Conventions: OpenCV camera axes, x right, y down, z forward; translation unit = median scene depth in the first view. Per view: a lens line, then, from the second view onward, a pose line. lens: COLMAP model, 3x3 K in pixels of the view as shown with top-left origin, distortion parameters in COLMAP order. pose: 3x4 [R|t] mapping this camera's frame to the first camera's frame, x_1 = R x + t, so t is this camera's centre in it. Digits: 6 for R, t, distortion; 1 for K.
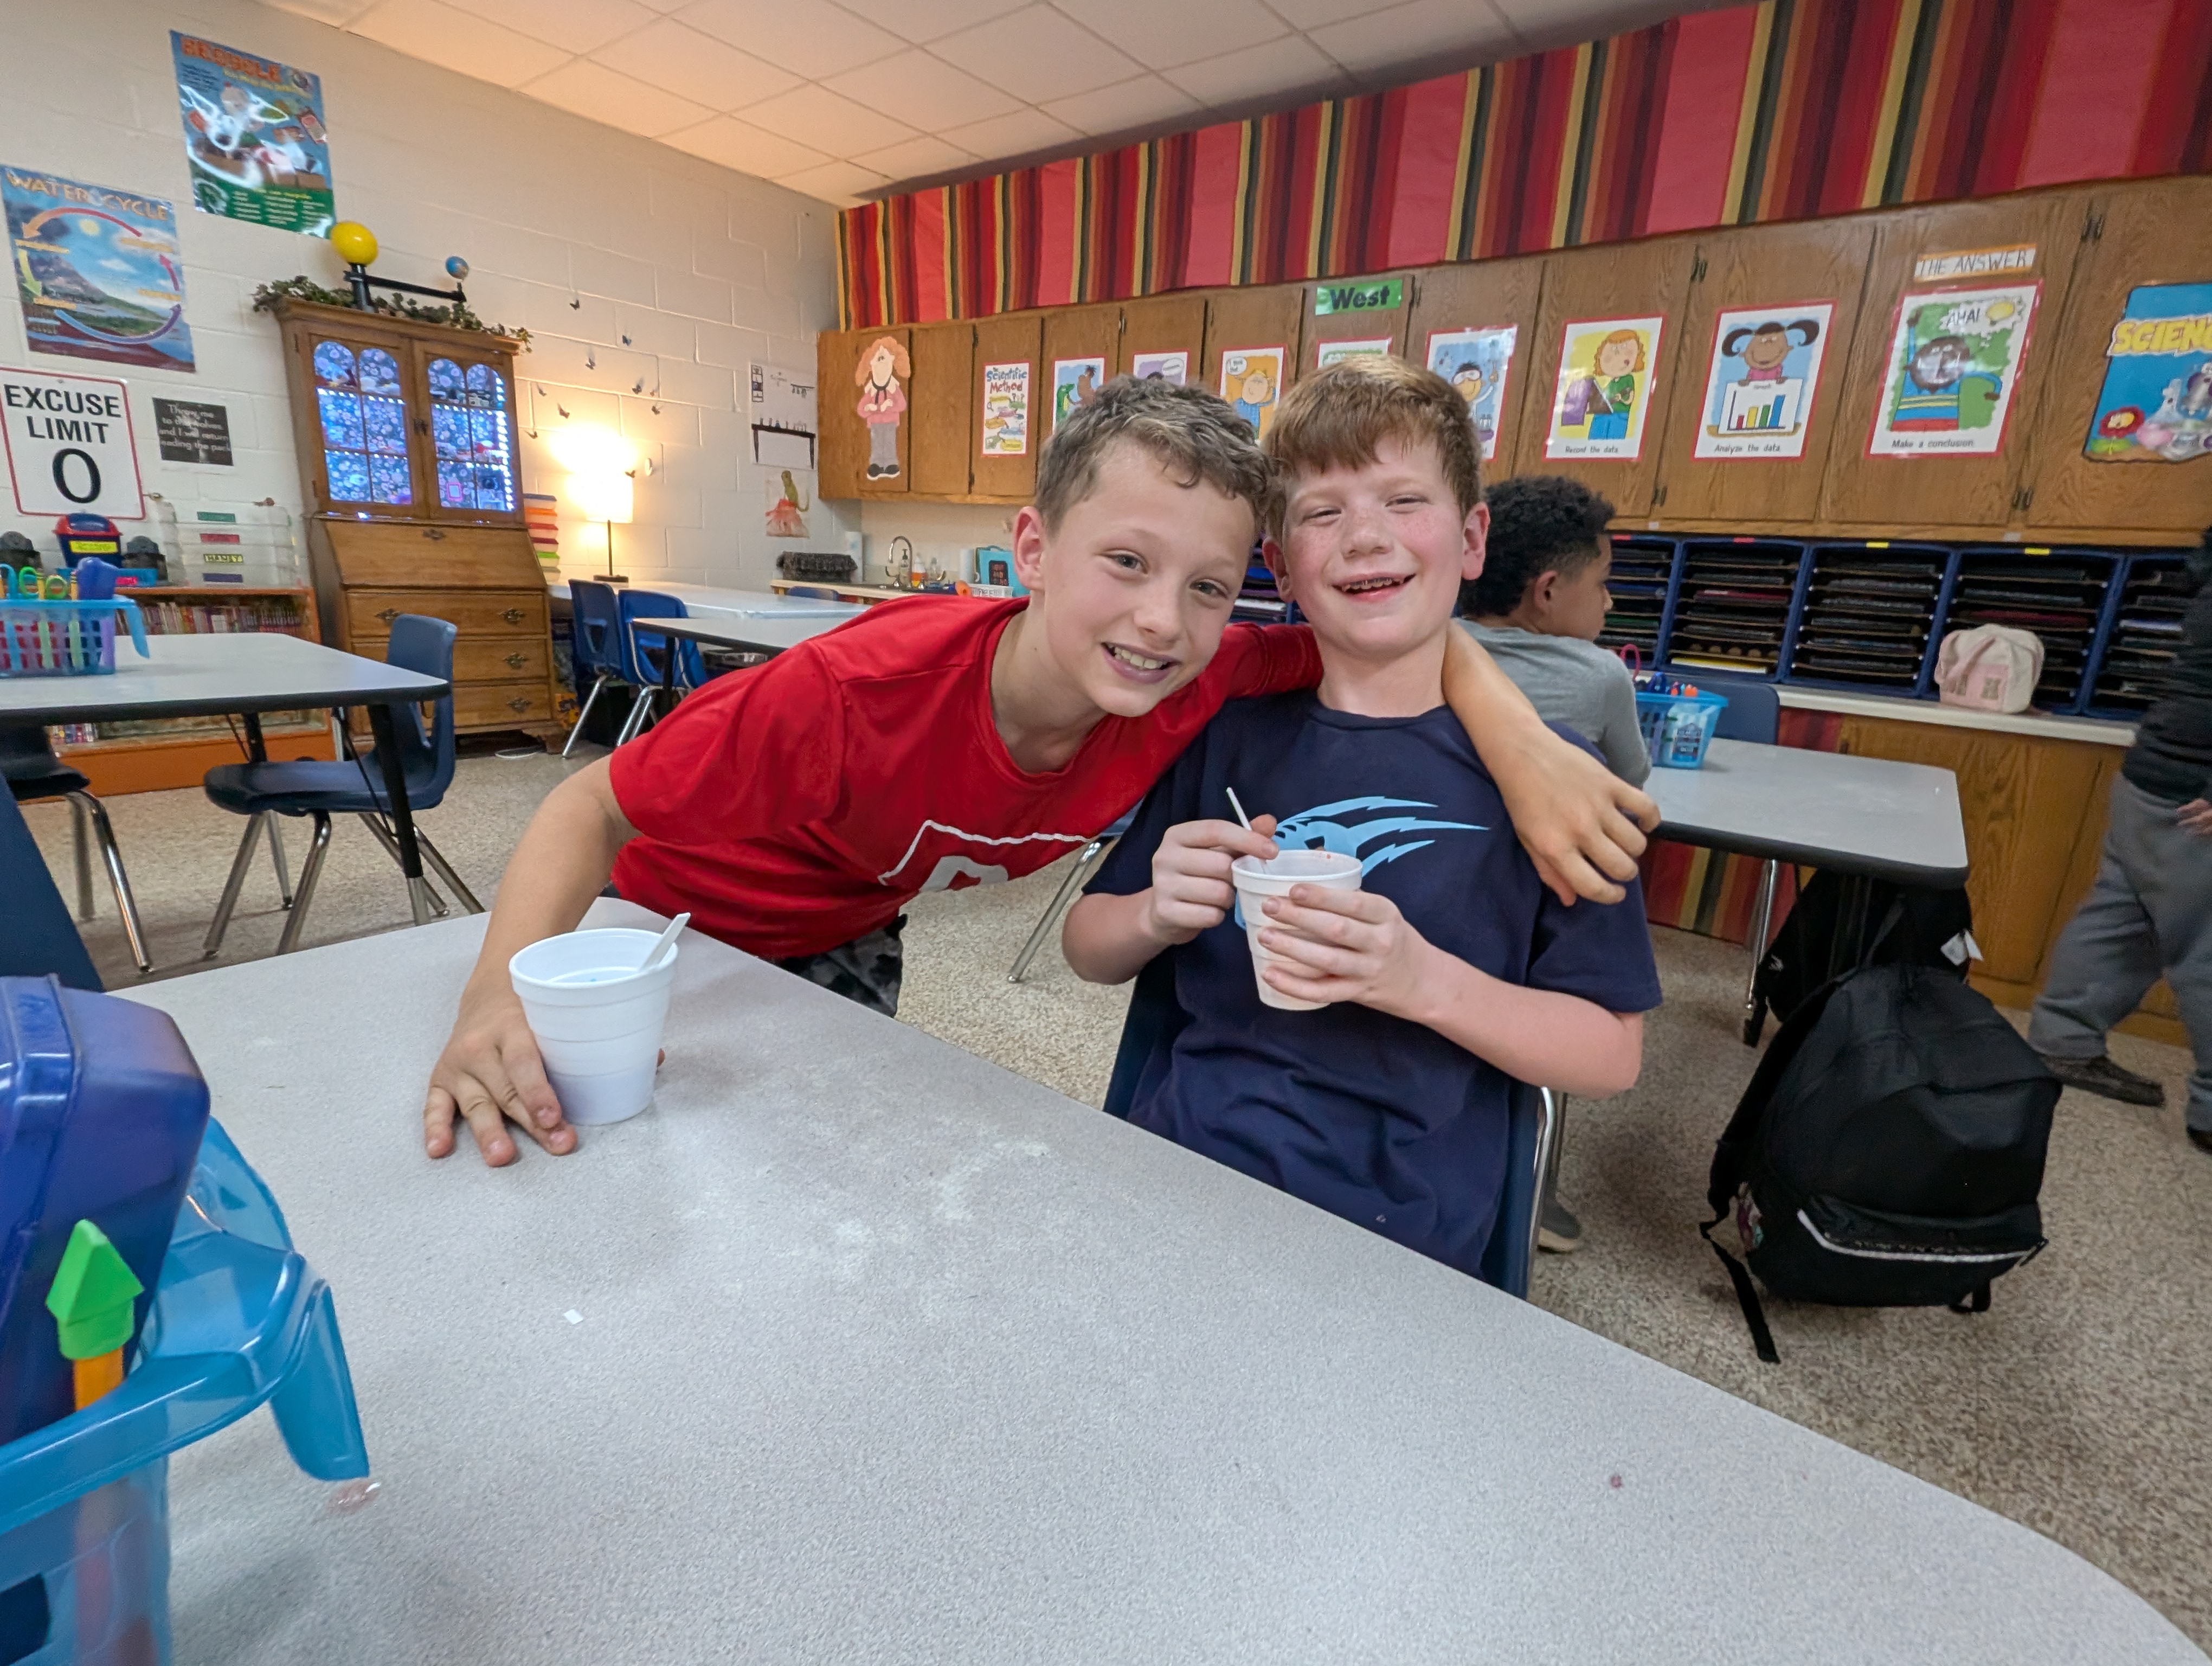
lens RADIAL K [[1099.7, 0, 1083.2], [0, 1099.7, 898.1], [0, 0, 1]] dist [-0.041733, 0.015796]
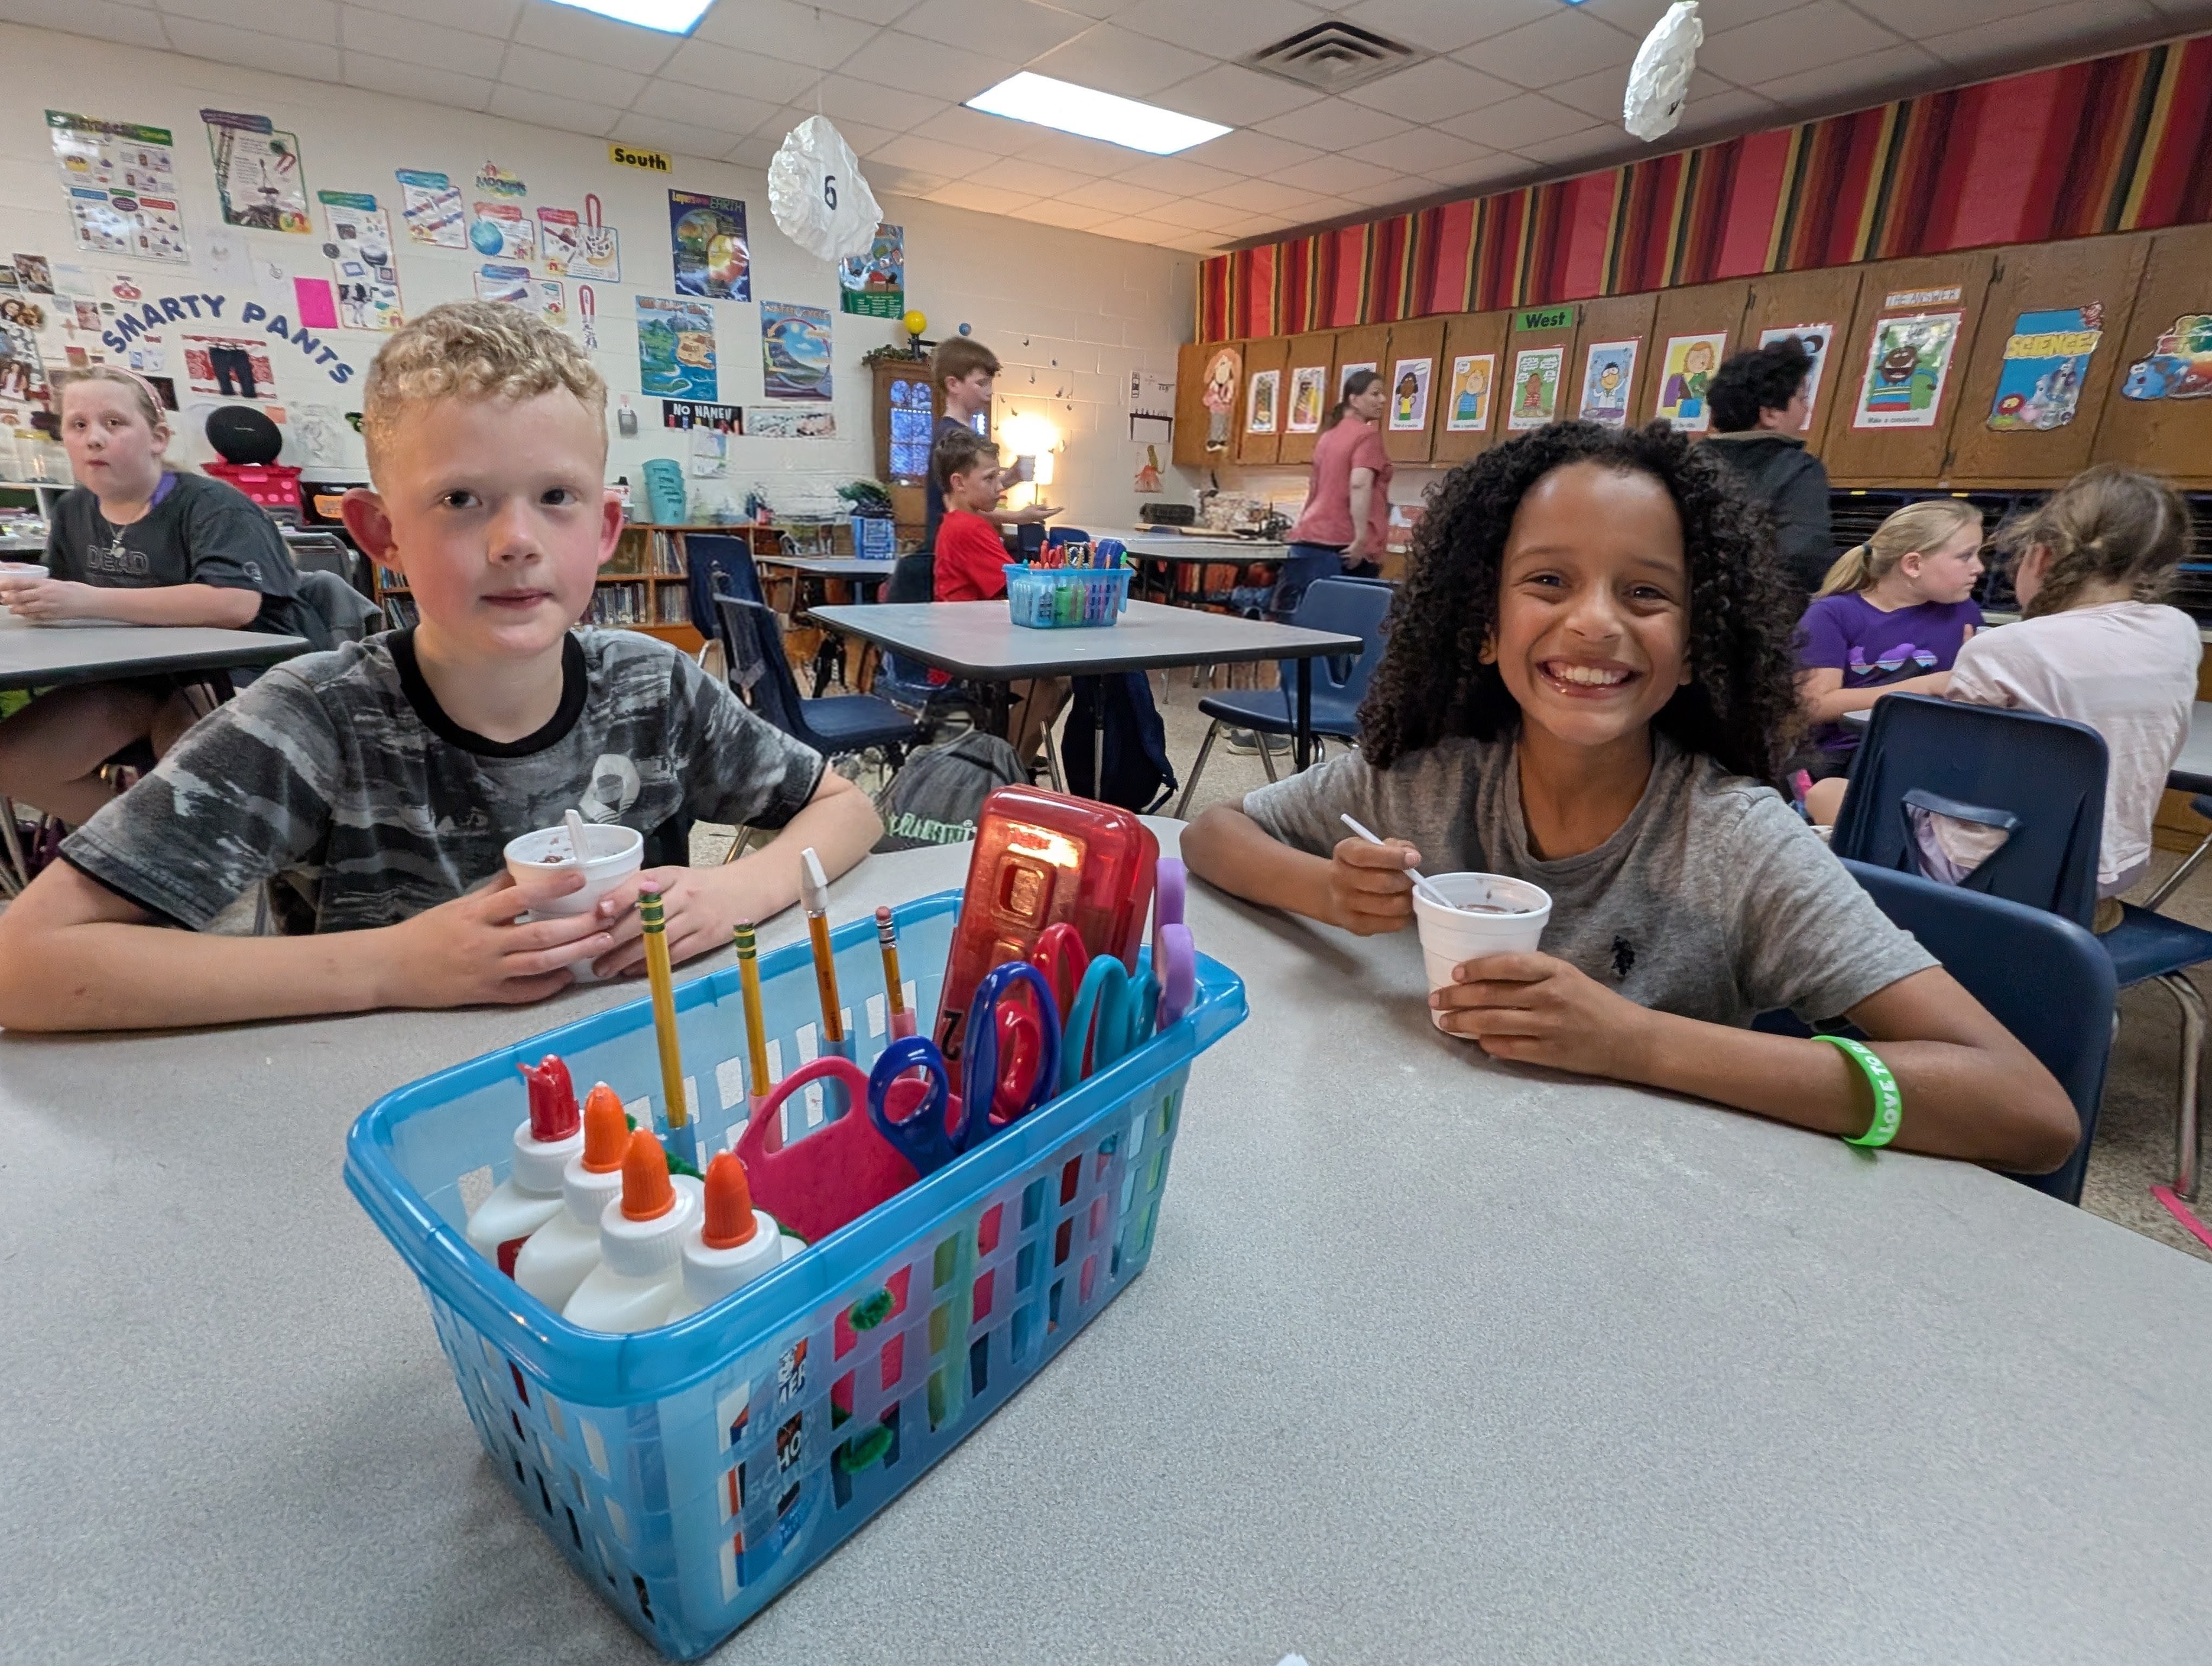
lens RADIAL K [[1099.7, 0, 1083.2], [0, 1099.7, 898.1], [0, 0, 1]] dist [-0.041733, 0.015796]
pose [[0.950462, 0.096751, -0.295399, 0.163321], [-0.086346, 0.995103, 0.048098, 0.181480], [0.298606, -0.020209, 0.954162, -0.534593]]
